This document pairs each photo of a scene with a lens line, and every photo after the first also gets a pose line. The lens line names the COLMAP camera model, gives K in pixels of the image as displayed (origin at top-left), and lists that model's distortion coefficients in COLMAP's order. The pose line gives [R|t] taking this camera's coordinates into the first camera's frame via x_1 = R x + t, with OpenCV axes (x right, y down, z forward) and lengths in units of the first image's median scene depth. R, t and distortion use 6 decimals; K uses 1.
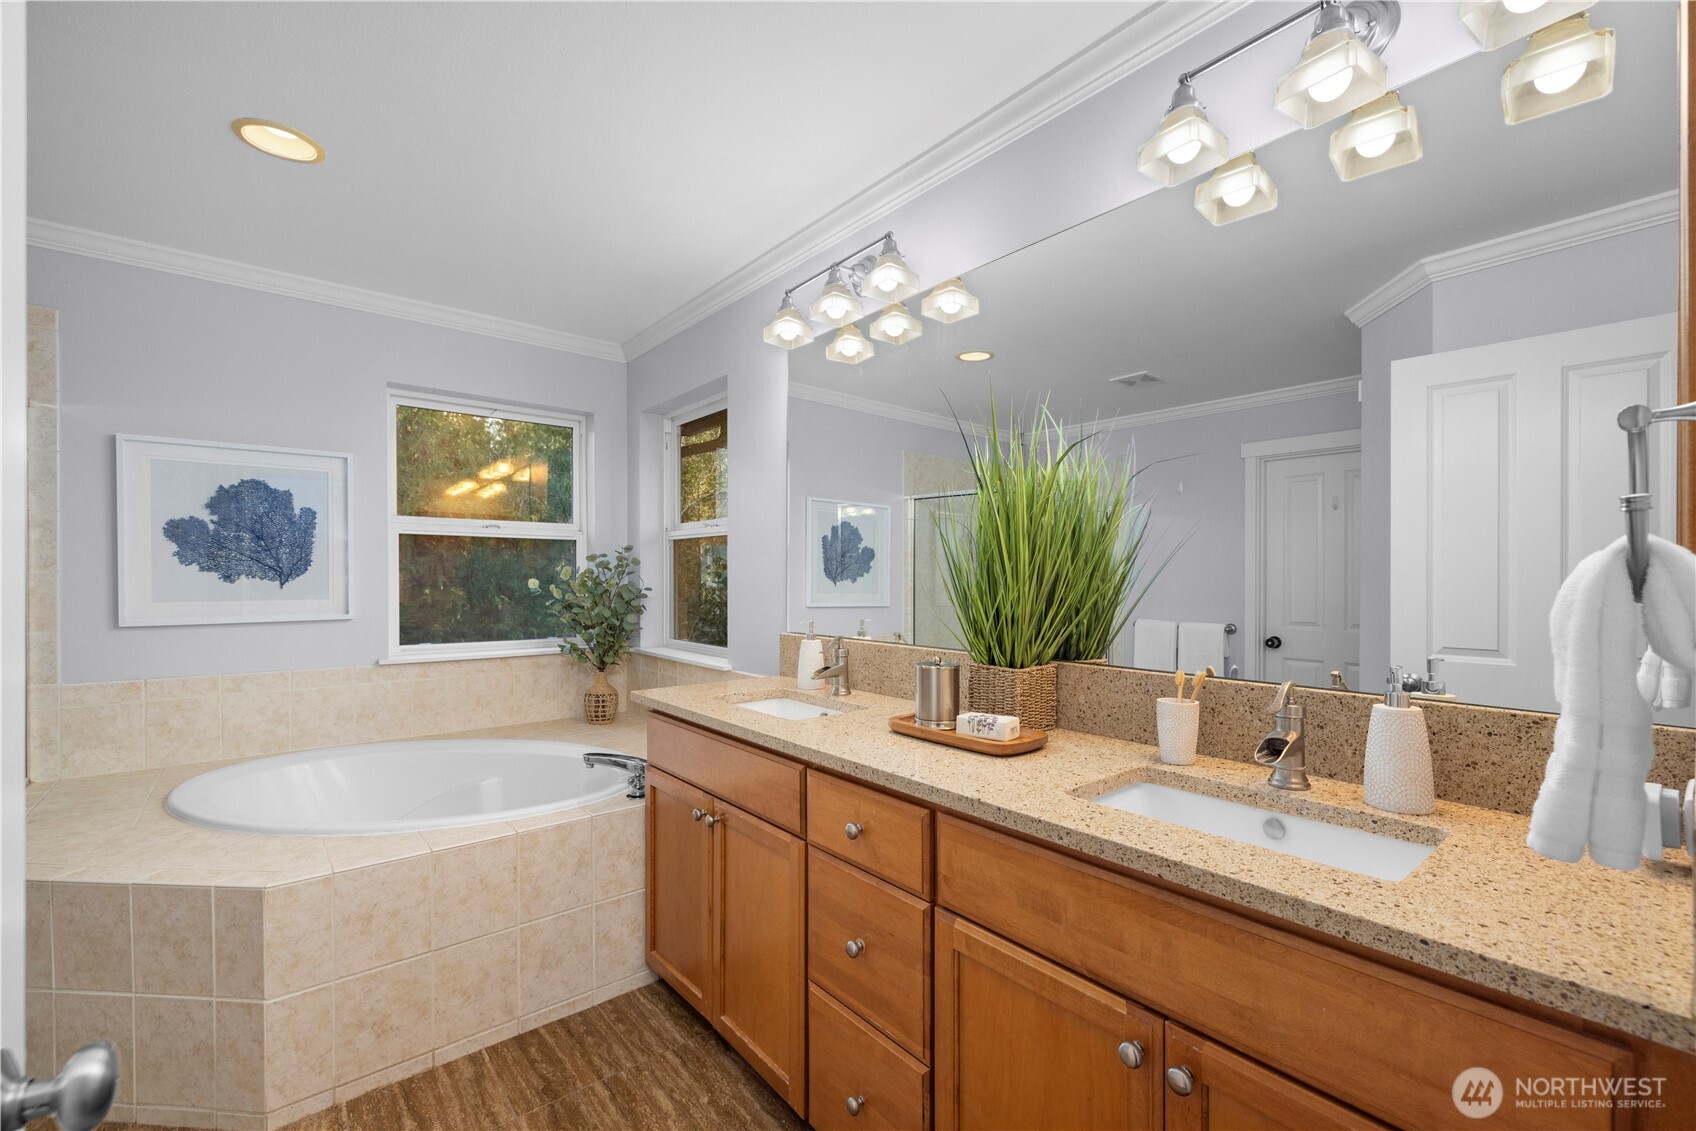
lens RADIAL K [[716.0, 0, 847.8], [0, 716.0, 578.1], [0, 0, 1]] dist [-0.001108, -0.000064]
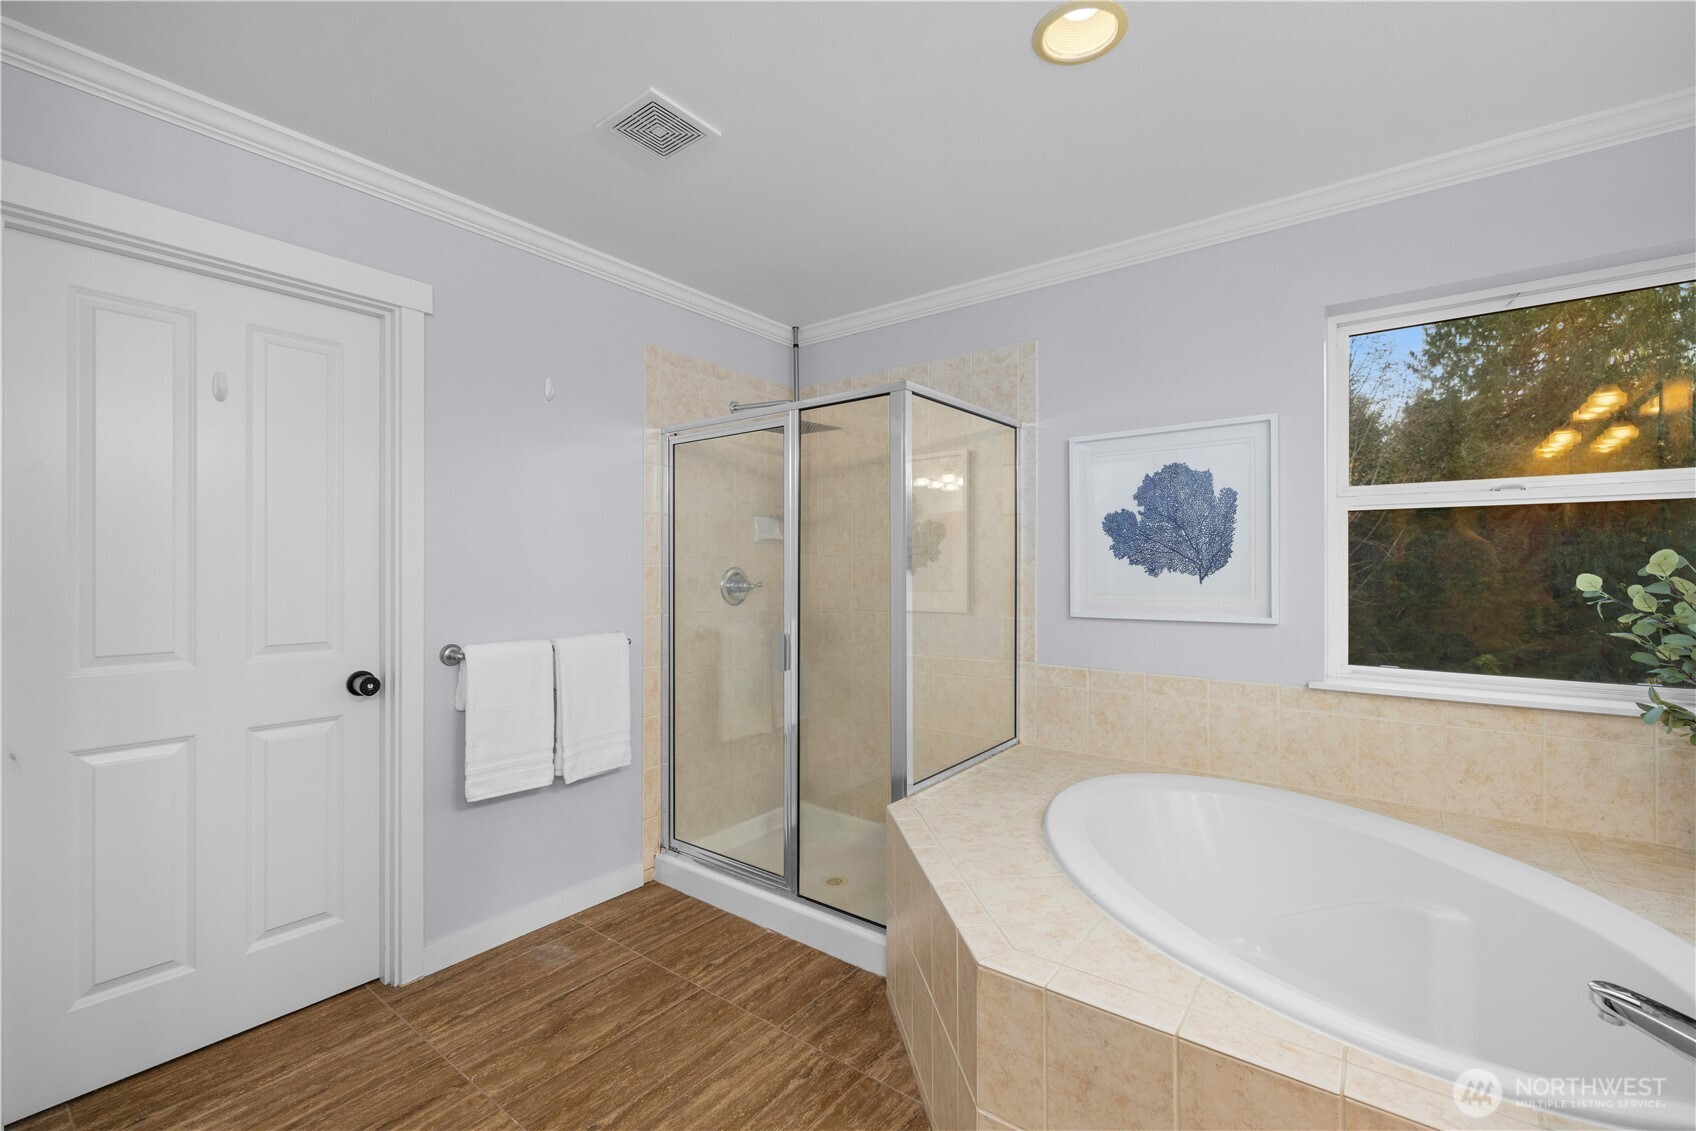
lens RADIAL K [[712.9, 0, 848.0], [0, 712.9, 565.5], [0, 0, 1]] dist [-0.001462, -0.000452]
pose [[0.229691, -0.004673, -0.973252, -0.043729], [-0.000234, 0.999988, -0.004857, -0.003315], [0.973264, 0.001343, 0.229687, 0.391975]]
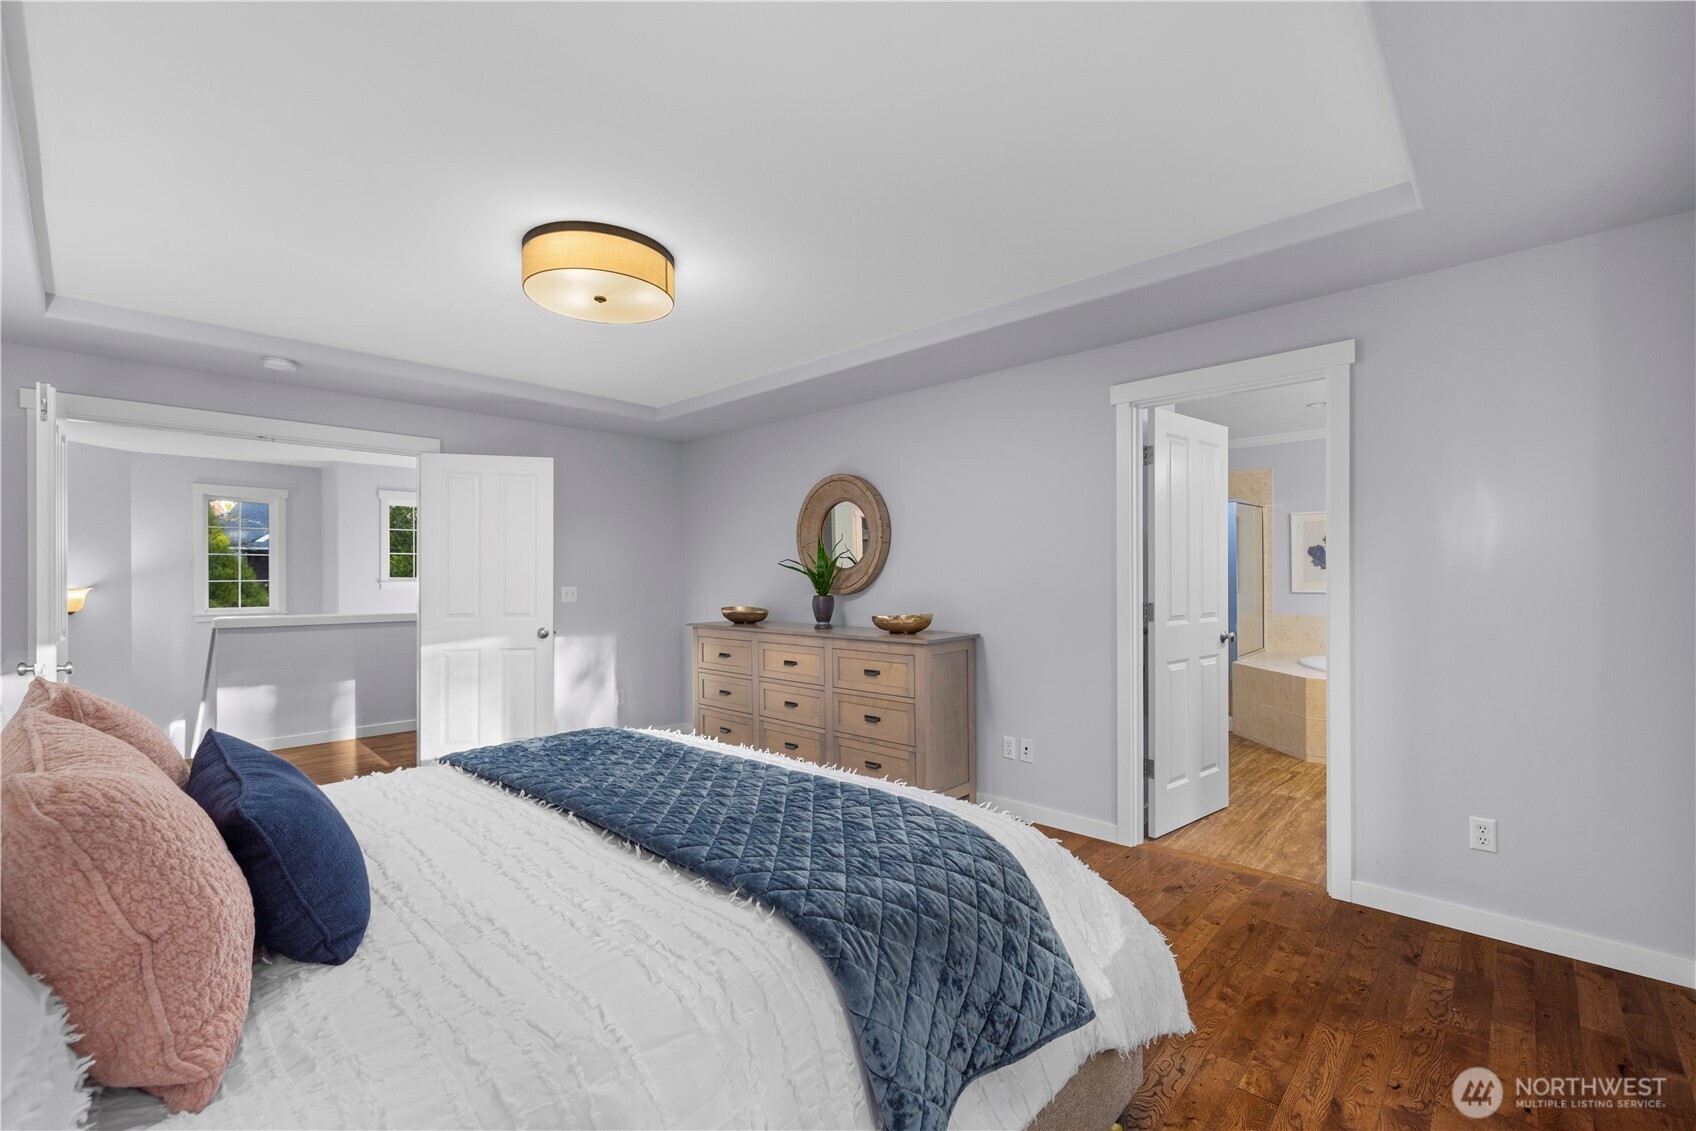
lens RADIAL K [[716.0, 0, 847.8], [0, 716.0, 578.1], [0, 0, 1]] dist [-0.001108, -0.000064]
pose [[0.114208, -0.003322, -0.993451, 1.123792], [0.004222, 0.999987, -0.002859, 0.018659], [0.993448, -0.003868, 0.114220, -0.711068]]
